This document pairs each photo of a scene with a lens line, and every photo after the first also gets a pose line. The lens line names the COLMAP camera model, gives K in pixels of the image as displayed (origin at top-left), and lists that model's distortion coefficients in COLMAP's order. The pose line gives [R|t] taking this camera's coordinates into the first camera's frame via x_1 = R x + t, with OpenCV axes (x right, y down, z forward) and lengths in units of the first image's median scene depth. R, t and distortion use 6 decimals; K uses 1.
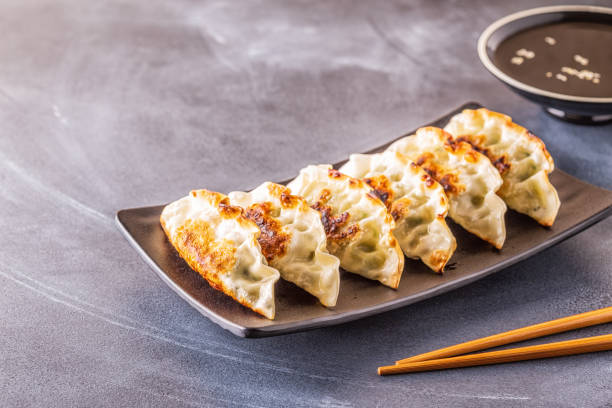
lens RADIAL K [[2188.1, 0, 306.0], [0, 2188.1, 204.0], [0, 0, 1]] dist [-0.326697, 2.455651]
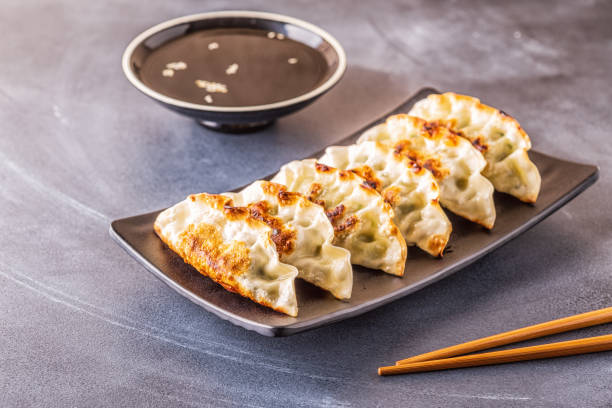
lens RADIAL K [[2188.1, 0, 306.0], [0, 2188.1, 204.0], [0, 0, 1]] dist [-0.326697, 2.455651]
pose [[0.984568, -0.078934, 0.156193, -0.155352], [0.078393, 0.996876, 0.009631, -0.007536], [-0.156465, 0.002763, 0.987680, 0.009055]]
